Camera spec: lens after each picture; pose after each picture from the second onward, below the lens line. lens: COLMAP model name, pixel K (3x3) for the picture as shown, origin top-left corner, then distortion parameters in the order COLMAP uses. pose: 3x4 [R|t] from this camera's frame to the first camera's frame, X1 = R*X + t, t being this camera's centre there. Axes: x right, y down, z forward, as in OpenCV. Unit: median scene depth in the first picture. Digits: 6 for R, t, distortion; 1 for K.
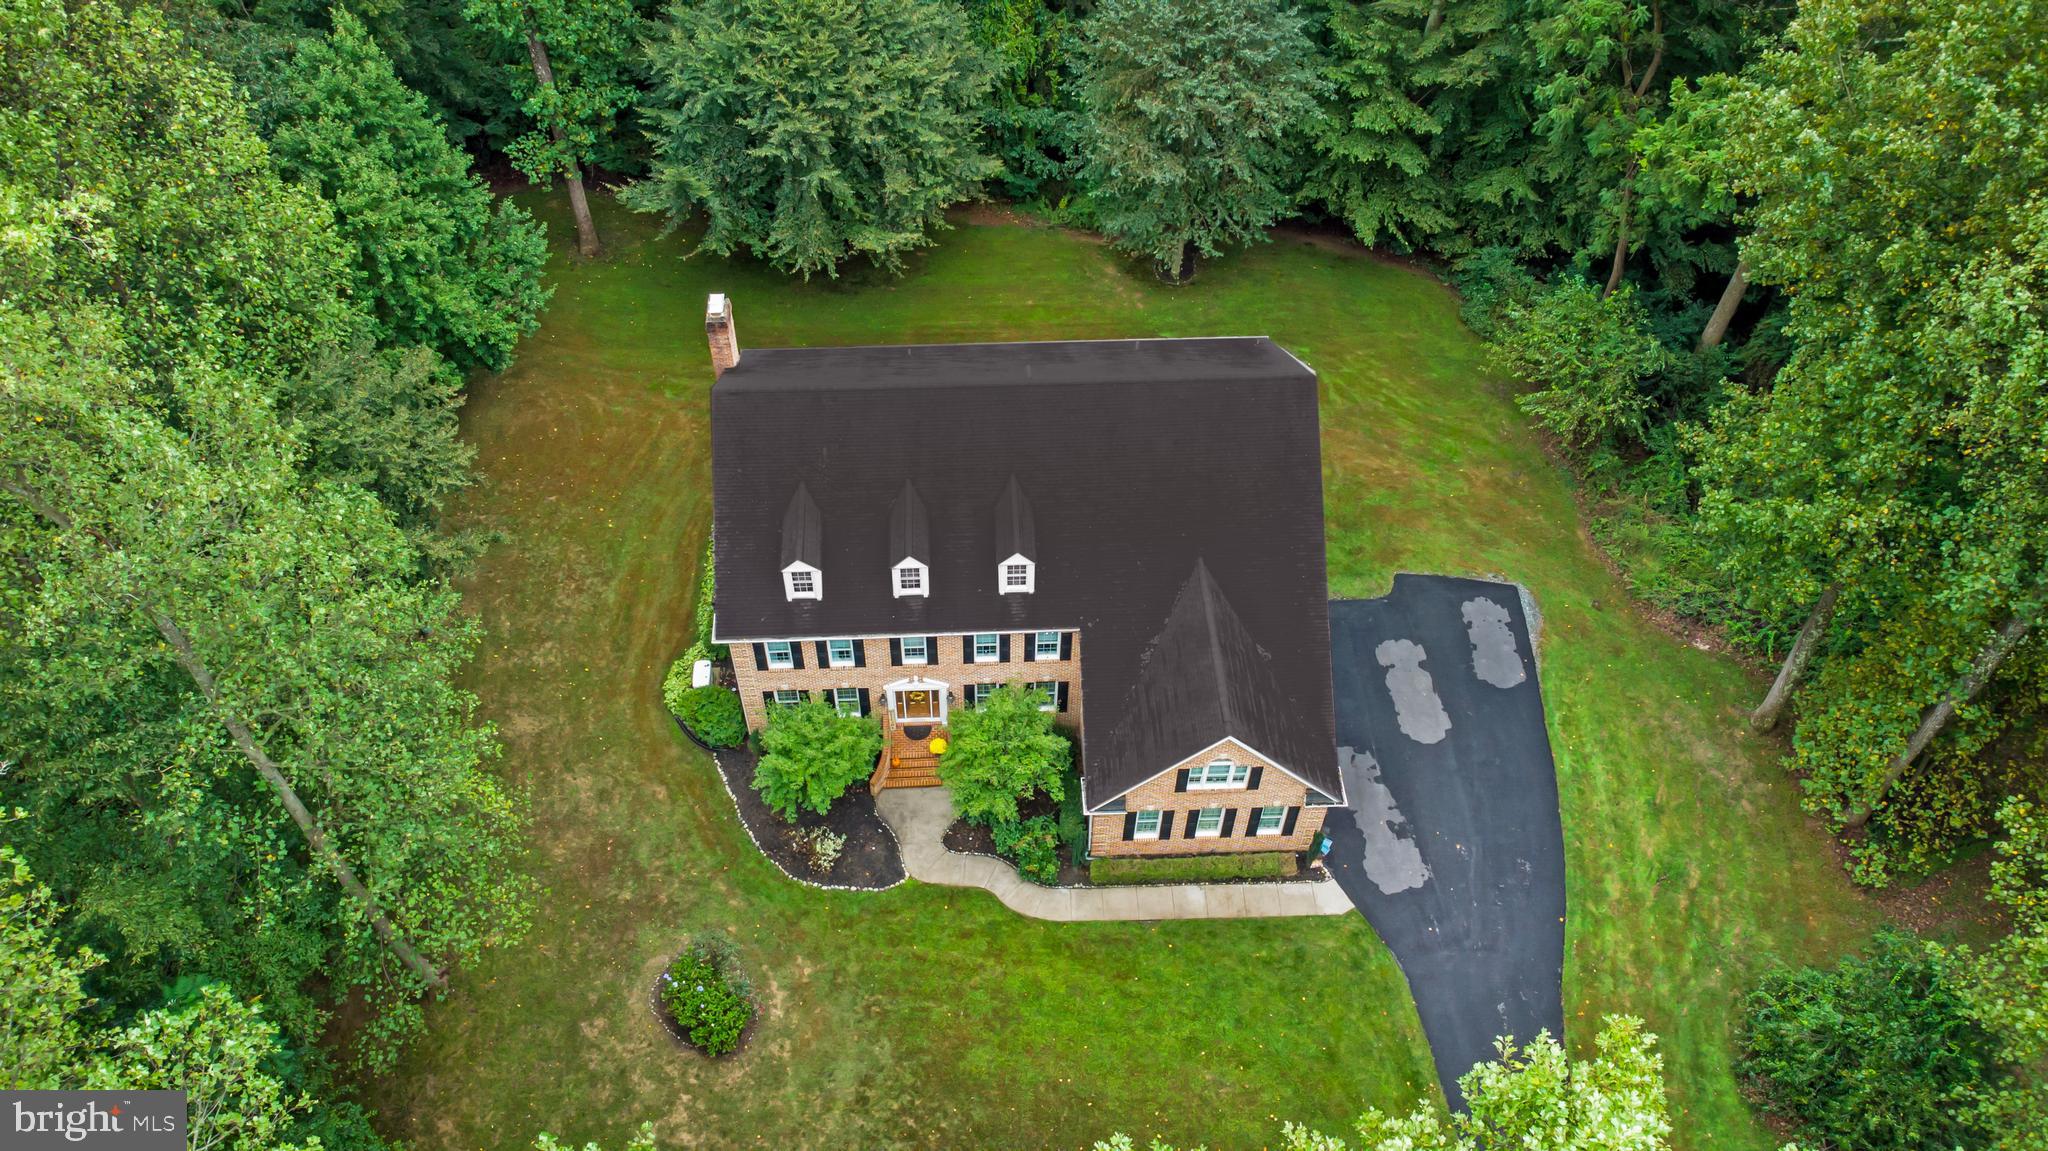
lens RADIAL K [[1516.9, 0, 1017.3], [0, 1516.9, 570.9], [0, 0, 1]] dist [0.011994, -0.018438]
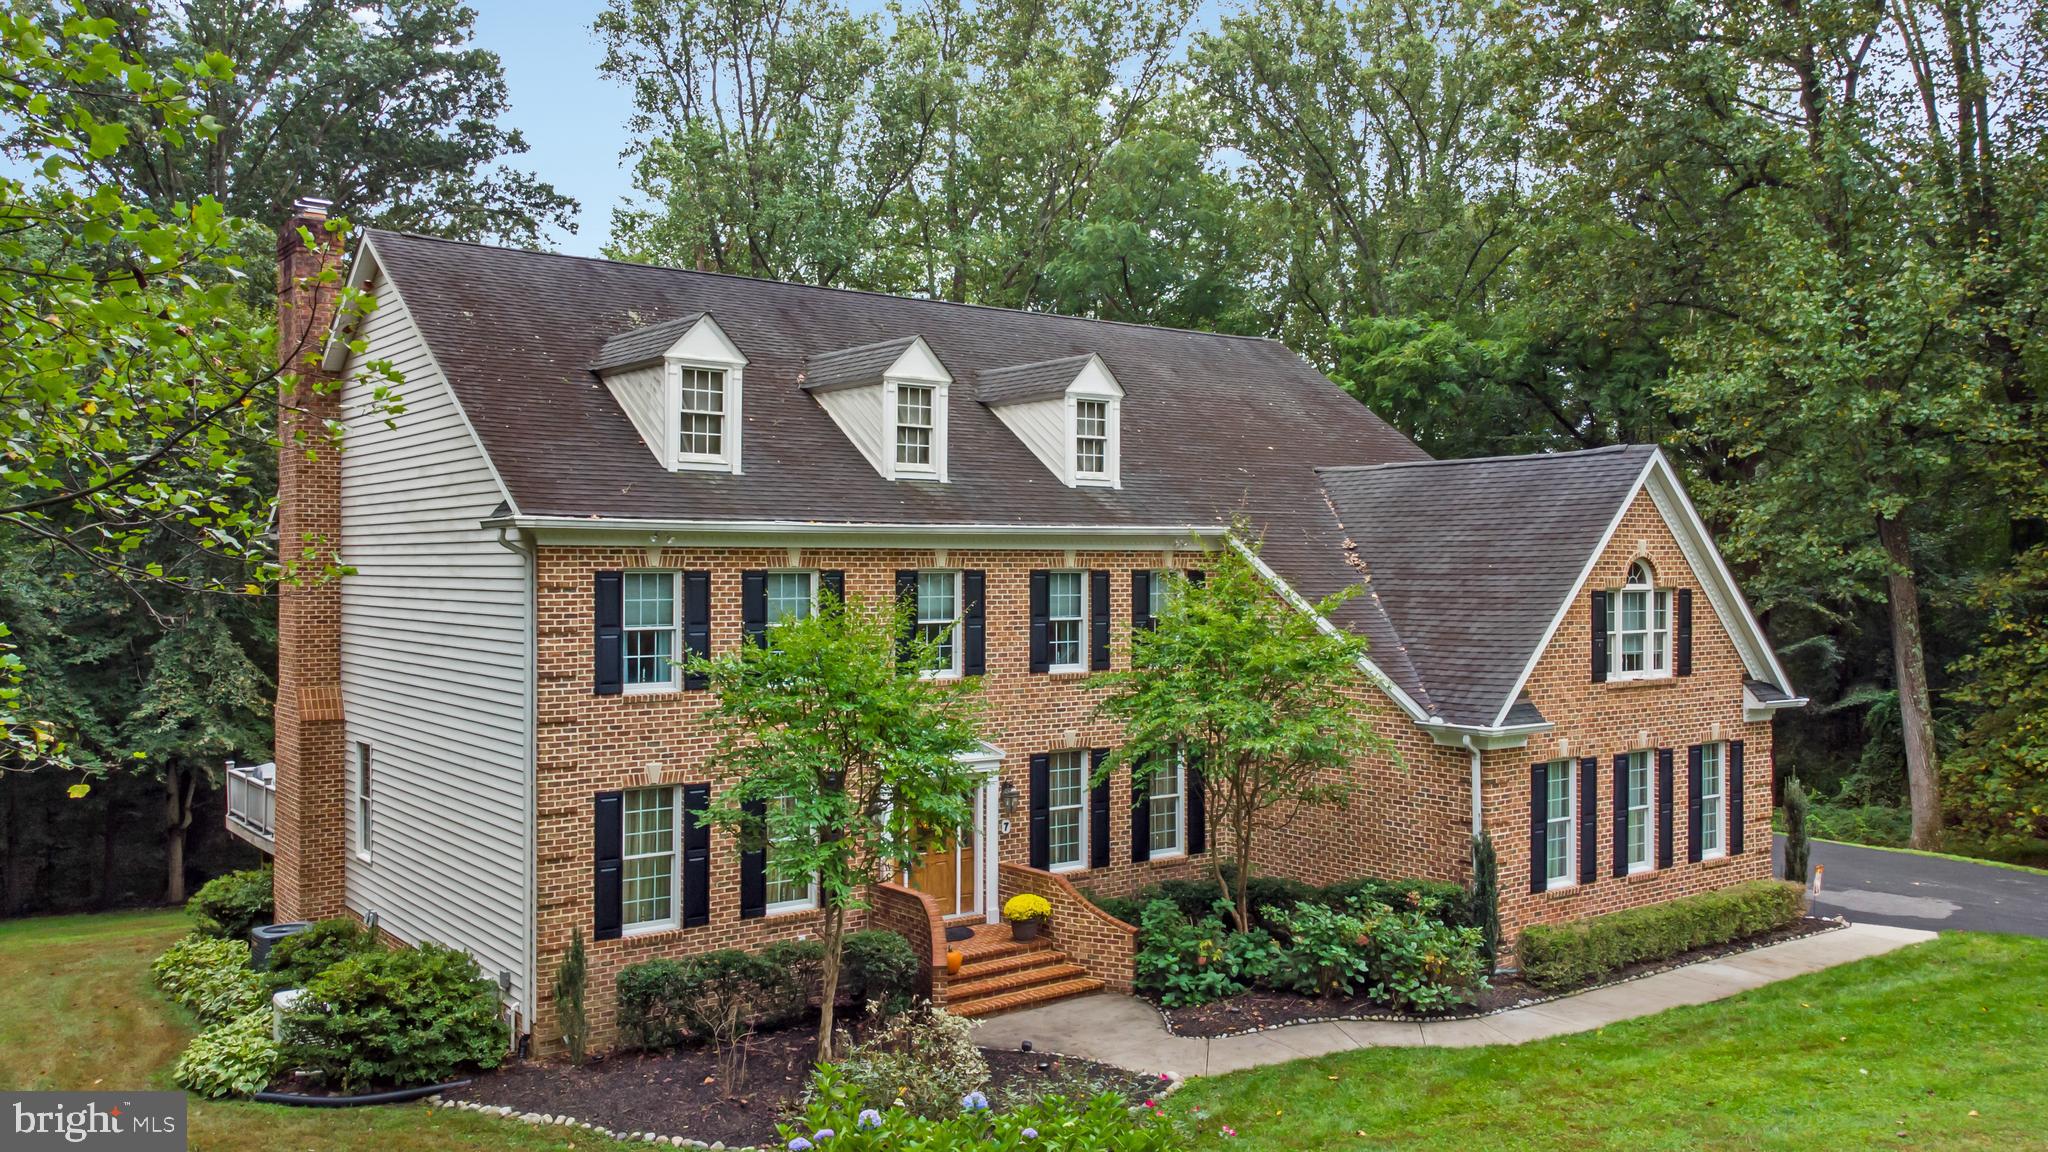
lens RADIAL K [[1594.5, 0, 1012.6], [0, 1594.5, 578.5], [0, 0, 1]] dist [0.020120, -0.004531]
pose [[0.834946, -0.009804, 0.550244, -0.303393], [0.427354, 0.641519, -0.637041, 0.345483], [-0.346747, 0.767044, 0.539824, 0.732190]]
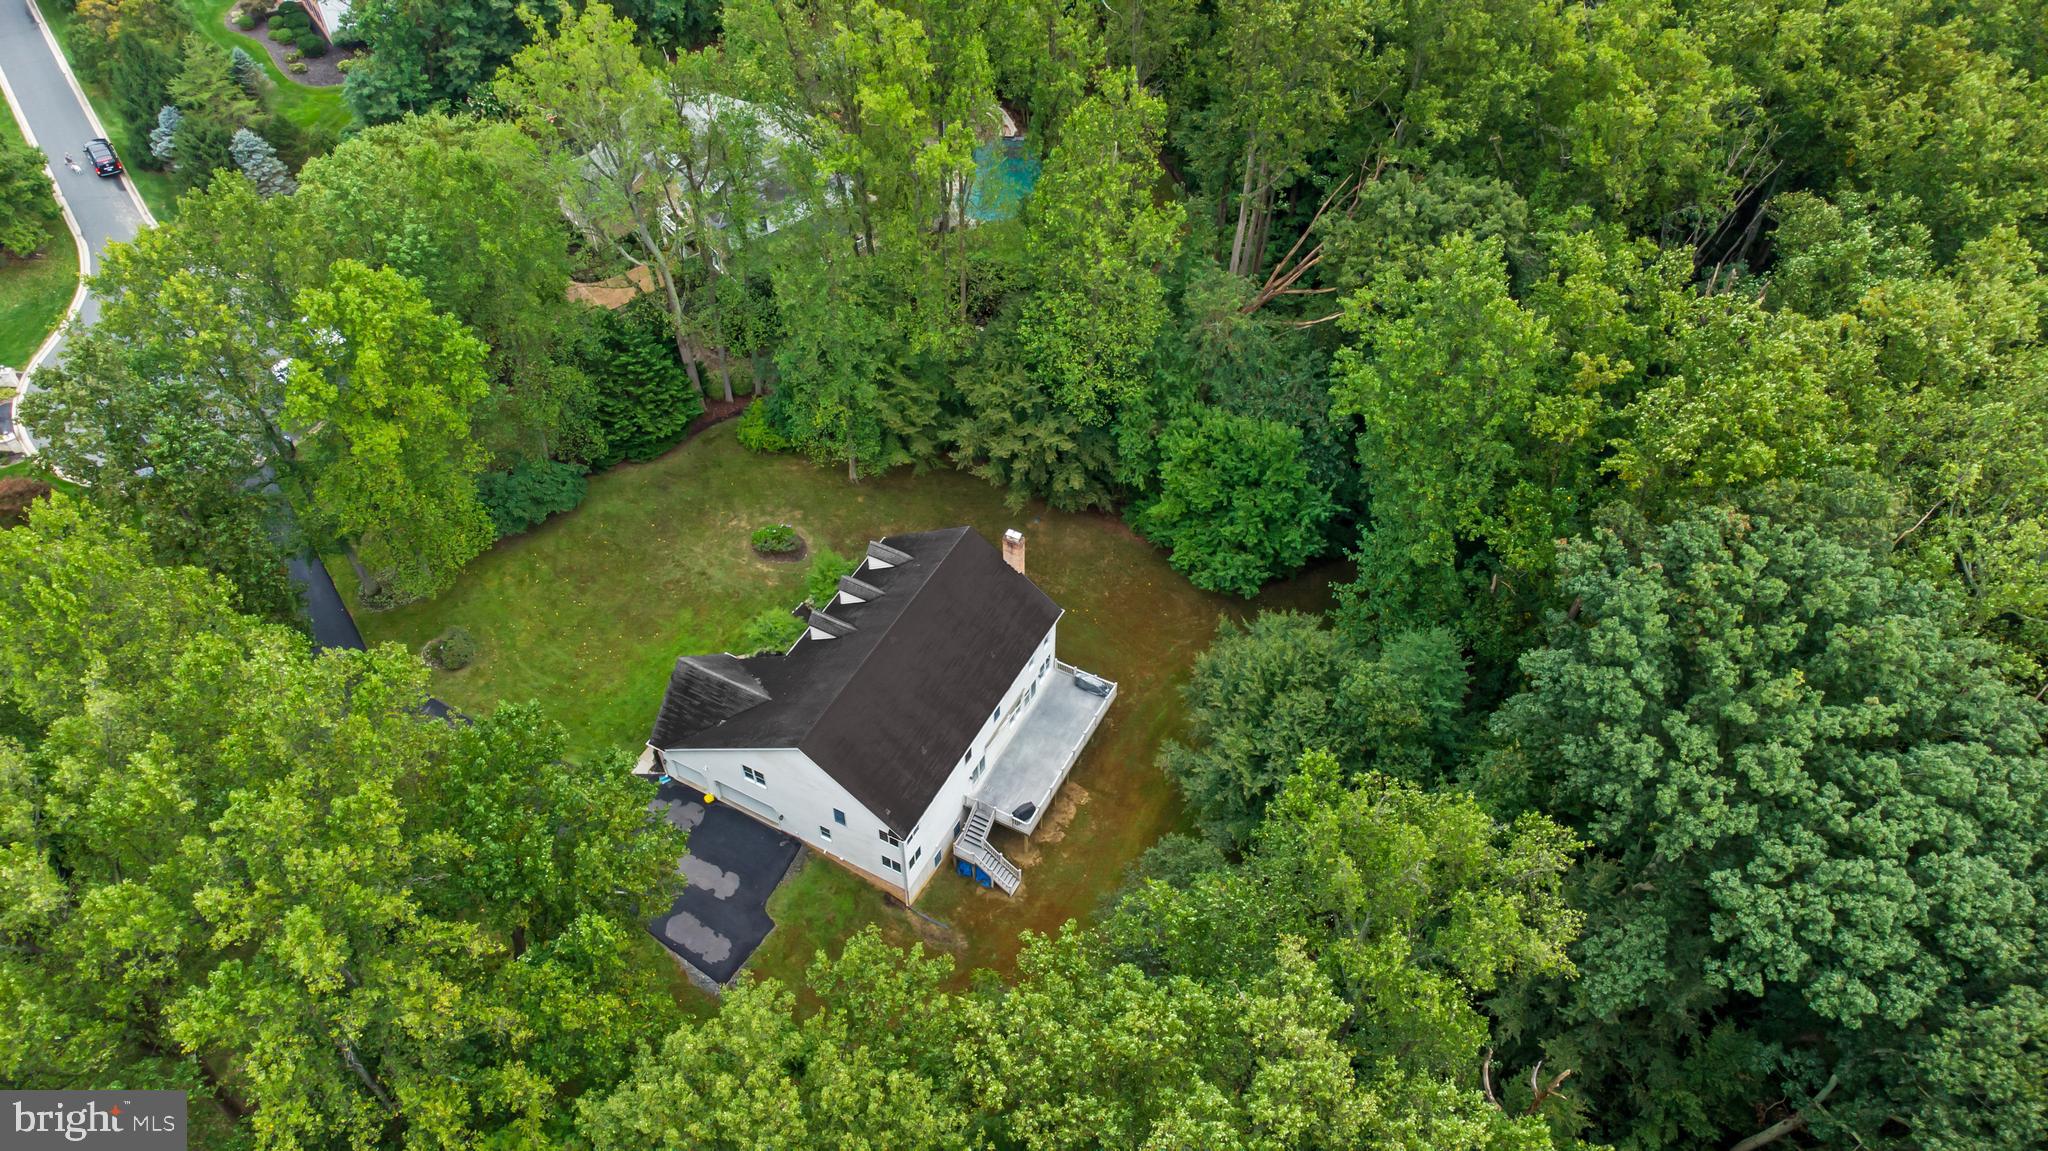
lens RADIAL K [[1516.9, 0, 1036.5], [0, 1516.9, 590.9], [0, 0, 1]] dist [0.011994, -0.018438]
pose [[-0.510893, 0.633877, -0.580679, 0.932291], [-0.671396, 0.127626, 0.730027, -1.575312], [0.536857, 0.762831, 0.360379, 0.392339]]
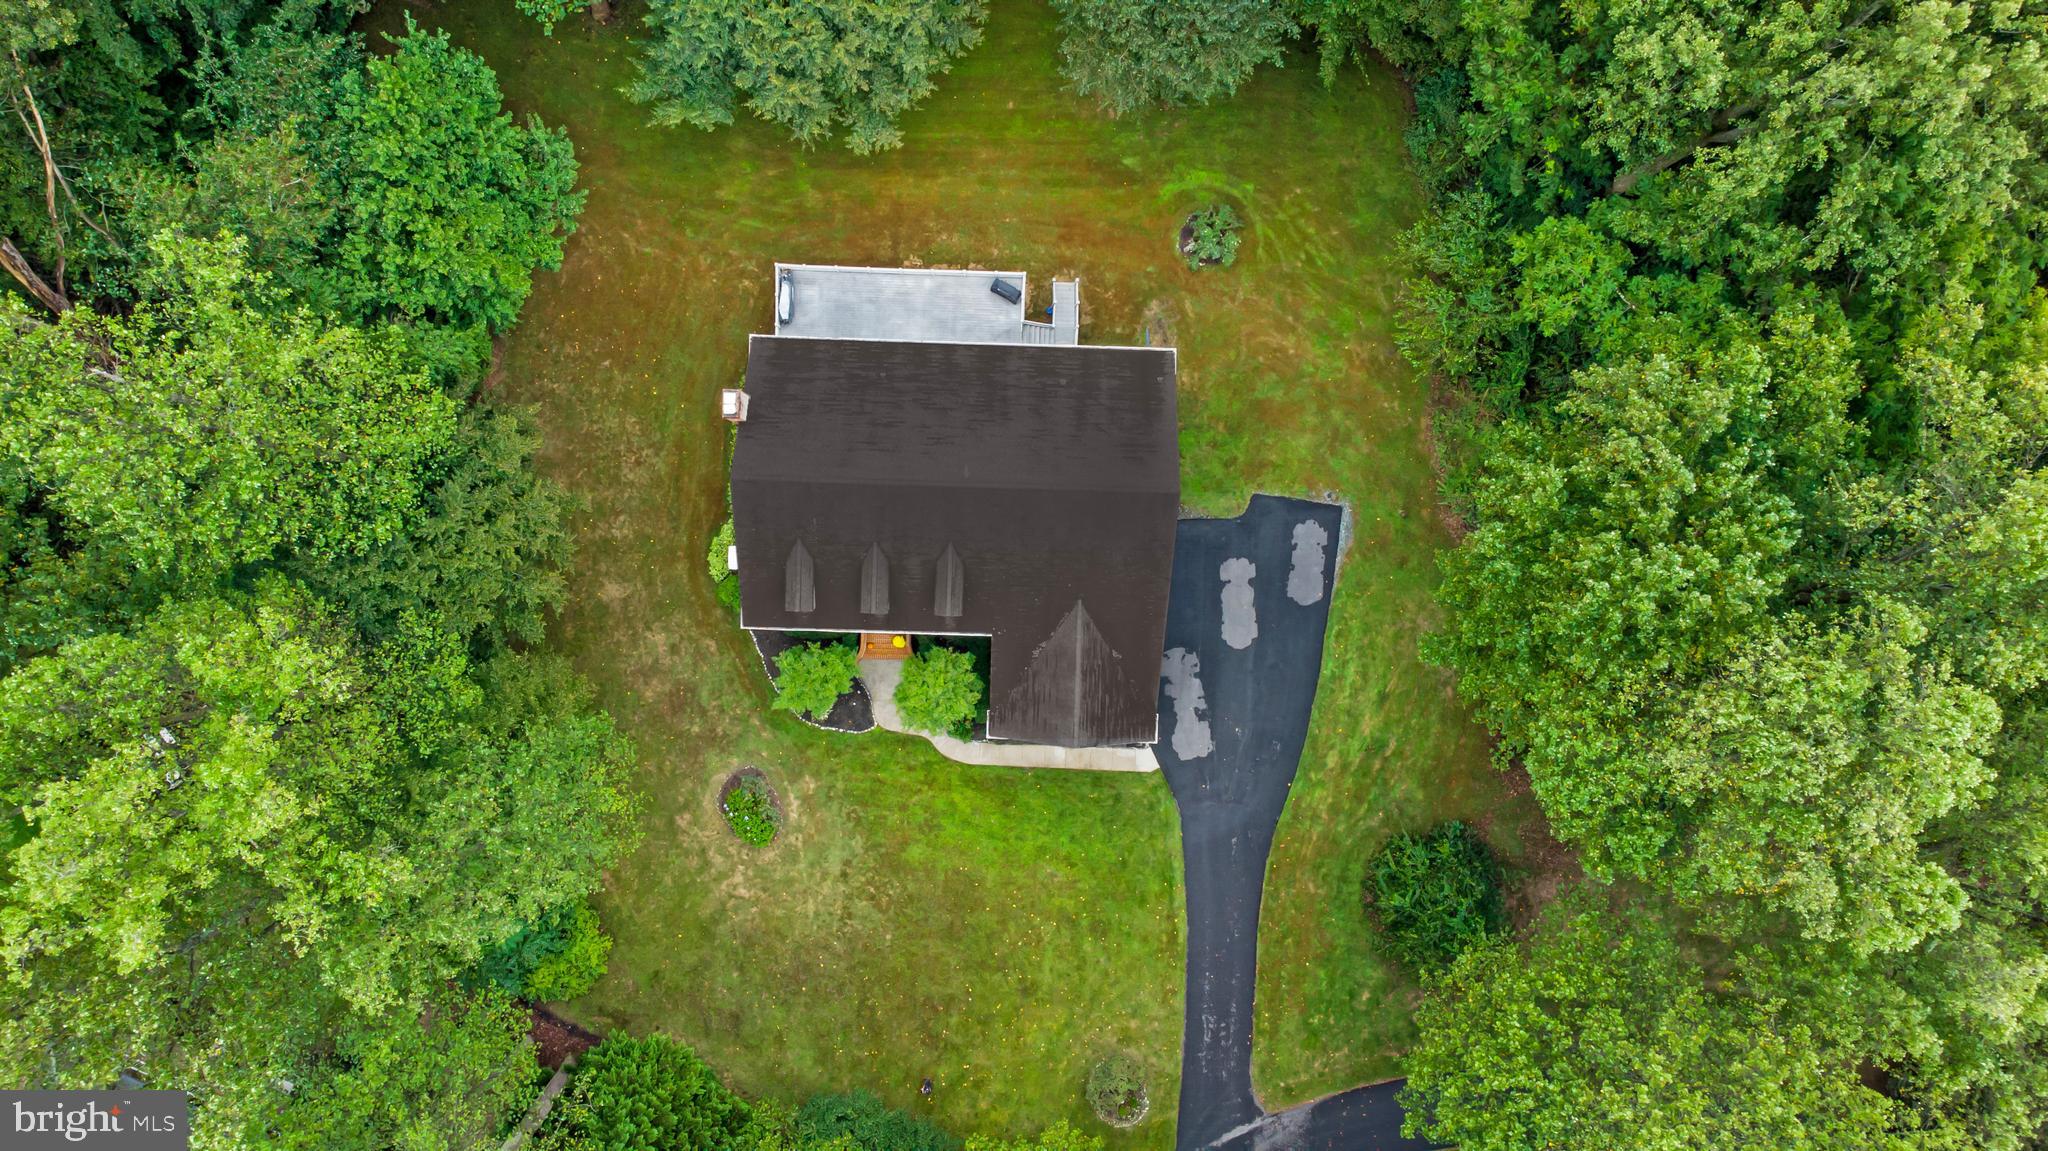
lens RADIAL K [[1516.9, 0, 1020.3], [0, 1516.9, 574.9], [0, 0, 1]] dist [0.011994, -0.018438]
pose [[0.996861, 0.079111, 0.003066, 0.057630], [-0.062499, 0.762583, 0.643864, -0.921152], [0.048599, -0.642035, 0.765134, -0.077099]]
